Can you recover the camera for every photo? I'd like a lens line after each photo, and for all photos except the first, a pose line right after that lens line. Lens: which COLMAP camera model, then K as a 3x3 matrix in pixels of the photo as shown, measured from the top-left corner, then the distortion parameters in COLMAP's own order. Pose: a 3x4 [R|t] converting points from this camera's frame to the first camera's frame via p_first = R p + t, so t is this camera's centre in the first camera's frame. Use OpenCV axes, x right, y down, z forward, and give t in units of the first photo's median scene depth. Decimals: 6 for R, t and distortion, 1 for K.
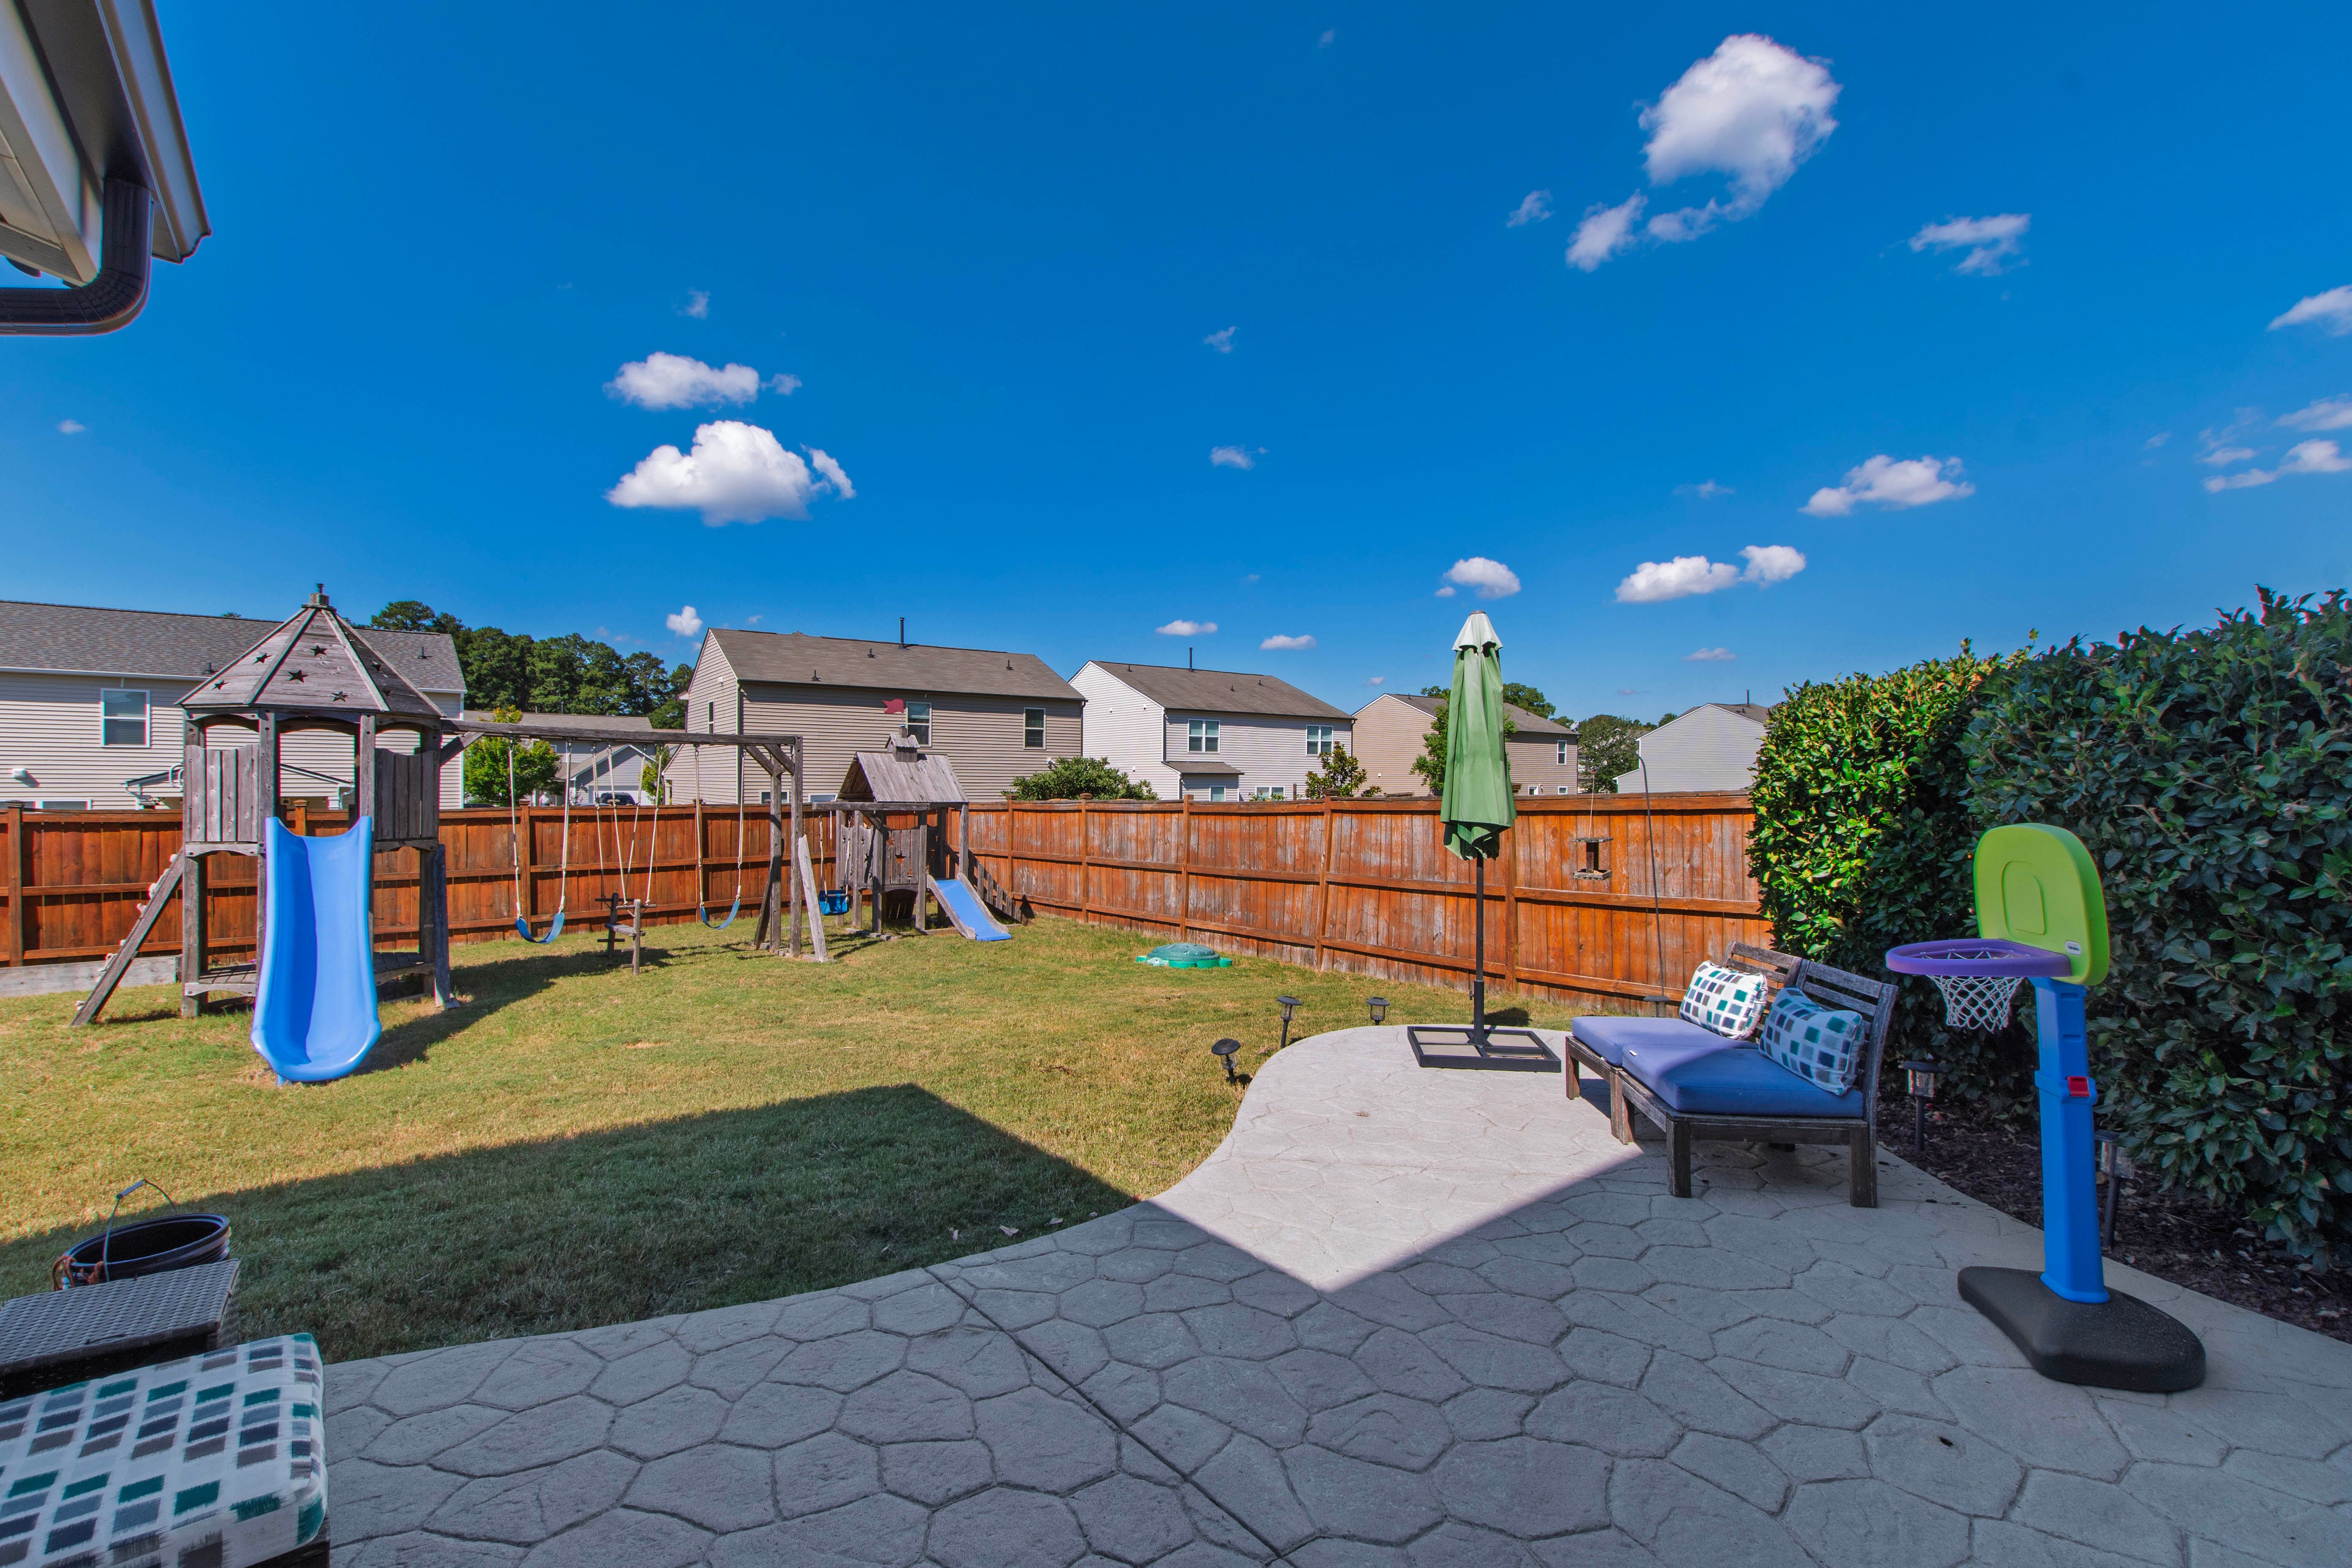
lens RADIAL K [[1033.6, 0, 1172.7], [0, 1033.6, 788.3], [0, 0, 1]] dist [-0.001800, -0.000443]
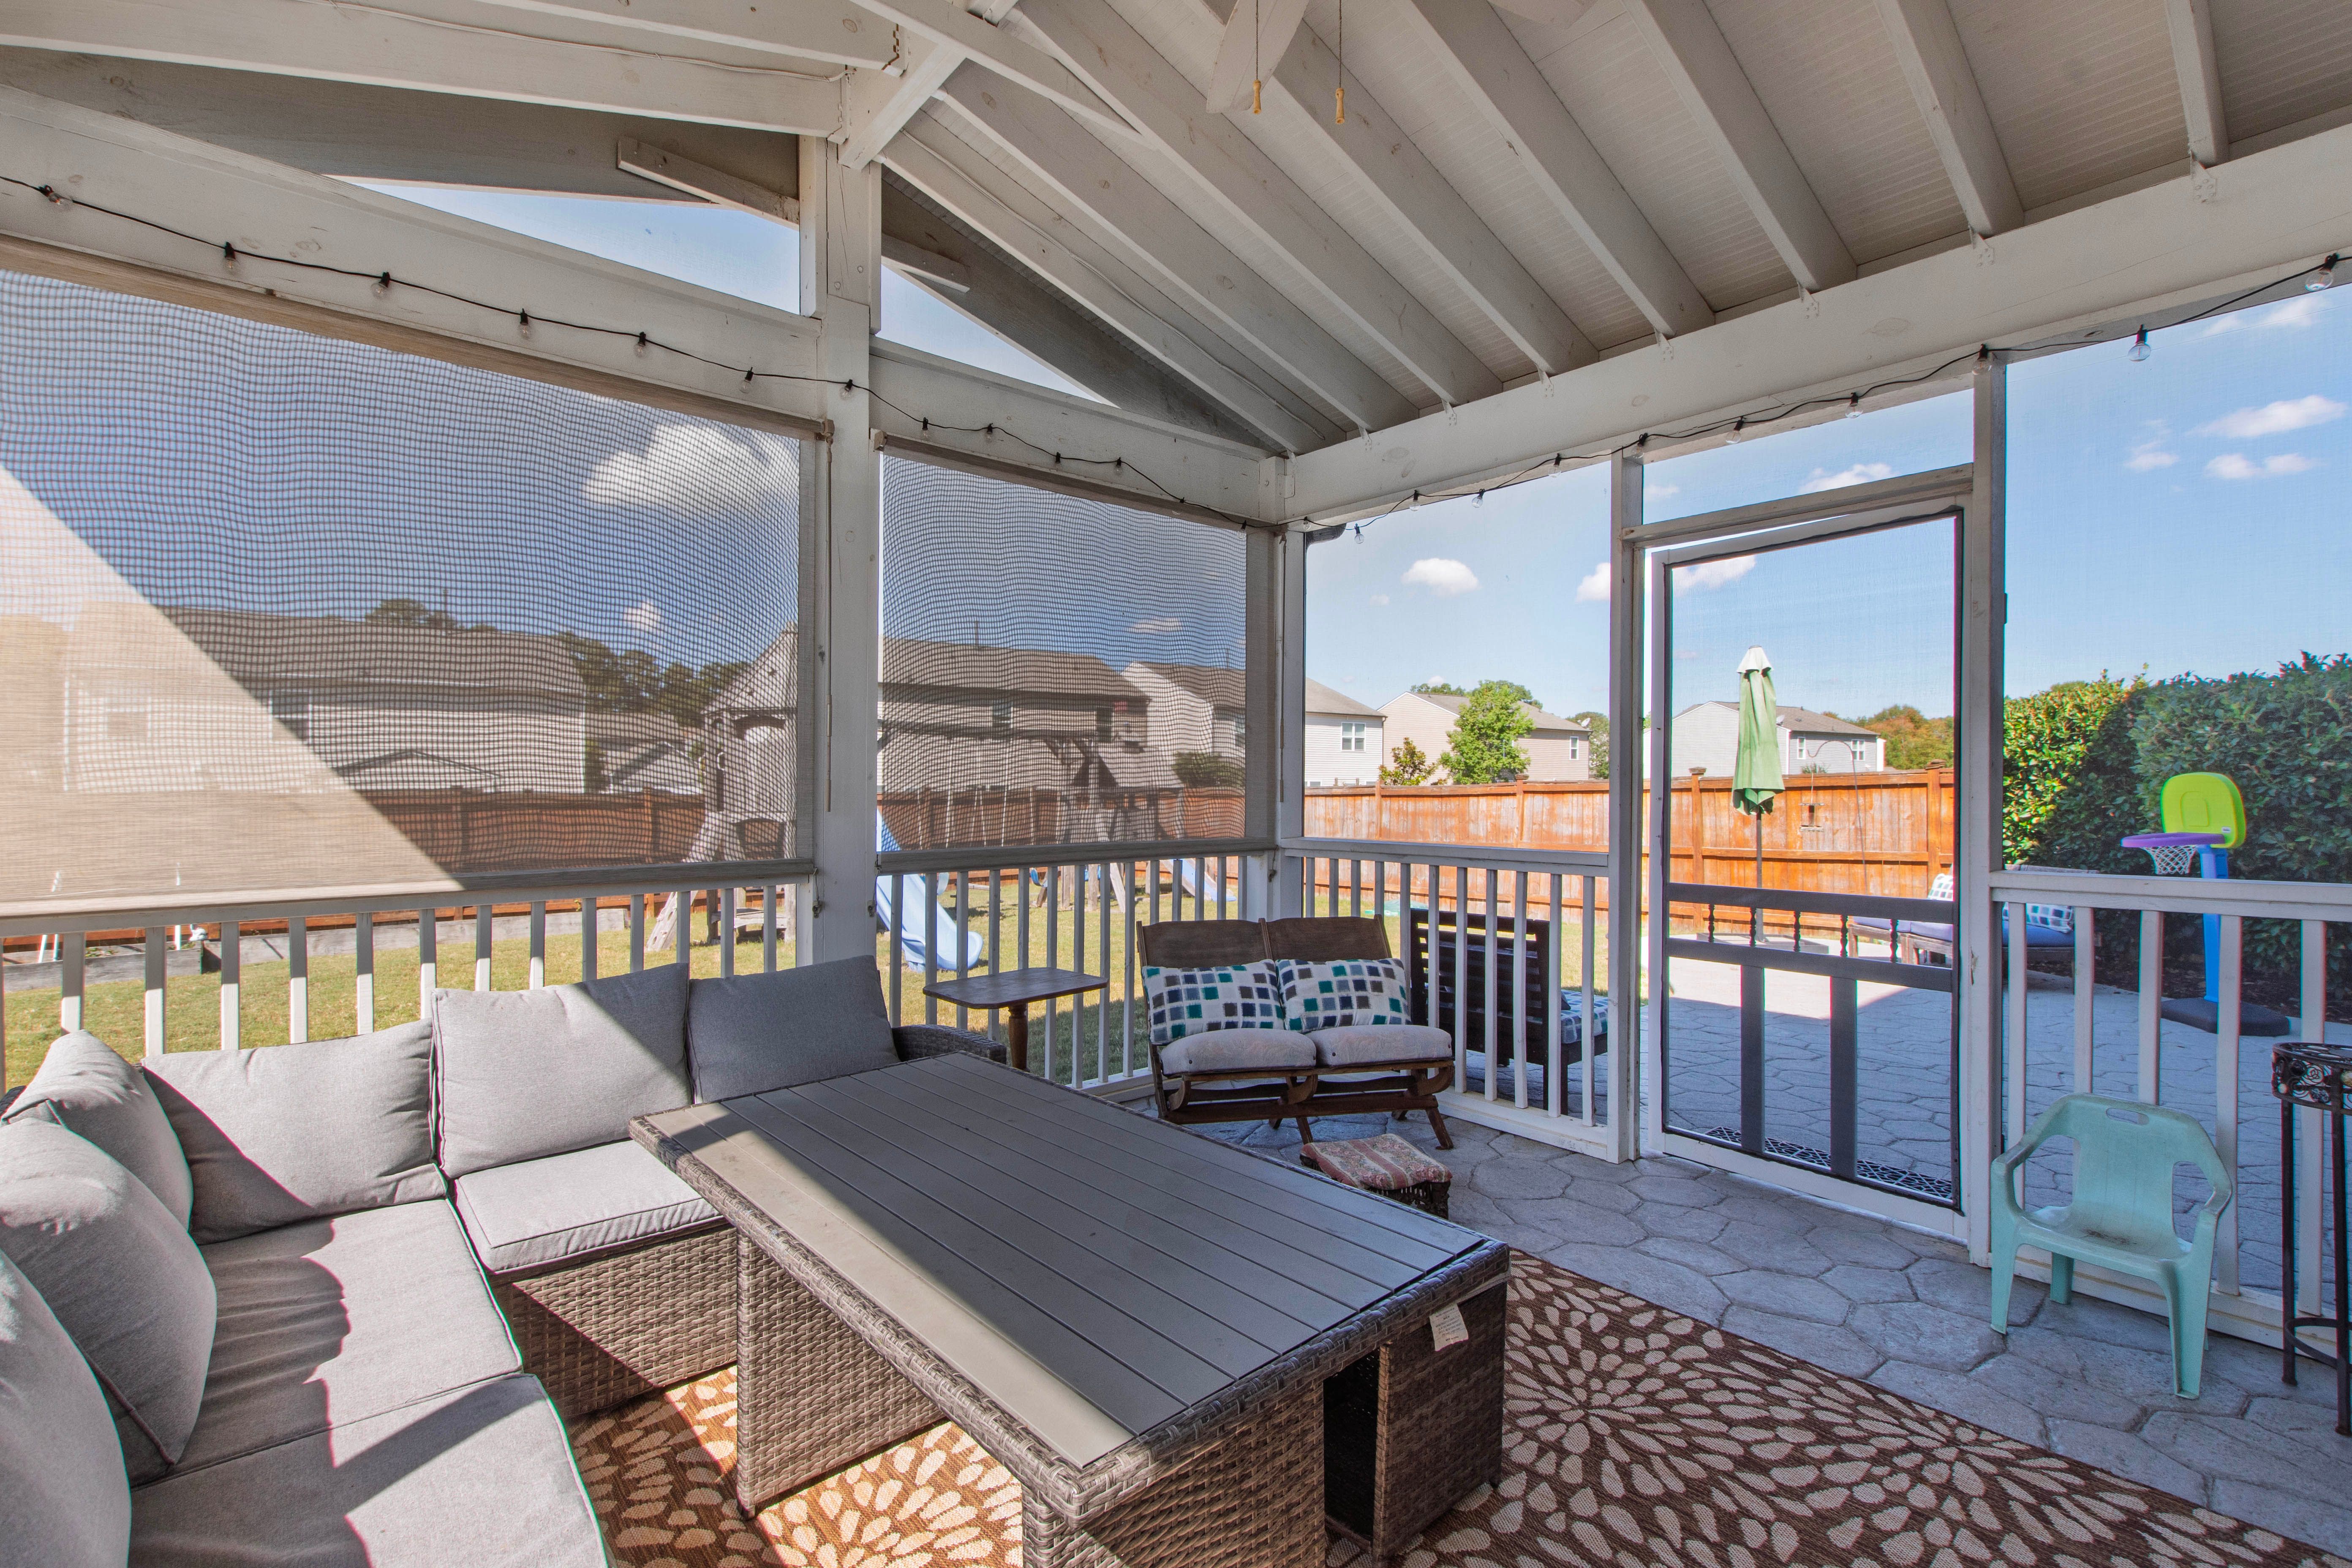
lens RADIAL K [[1033.6, 0, 1179.8], [0, 1033.6, 779.7], [0, 0, 1]] dist [-0.001800, -0.000443]
pose [[0.999790, -0.001598, 0.020422, -0.359841], [0.001712, 0.999983, -0.005571, 0.016695], [-0.020413, 0.005604, 0.999776, -0.292416]]
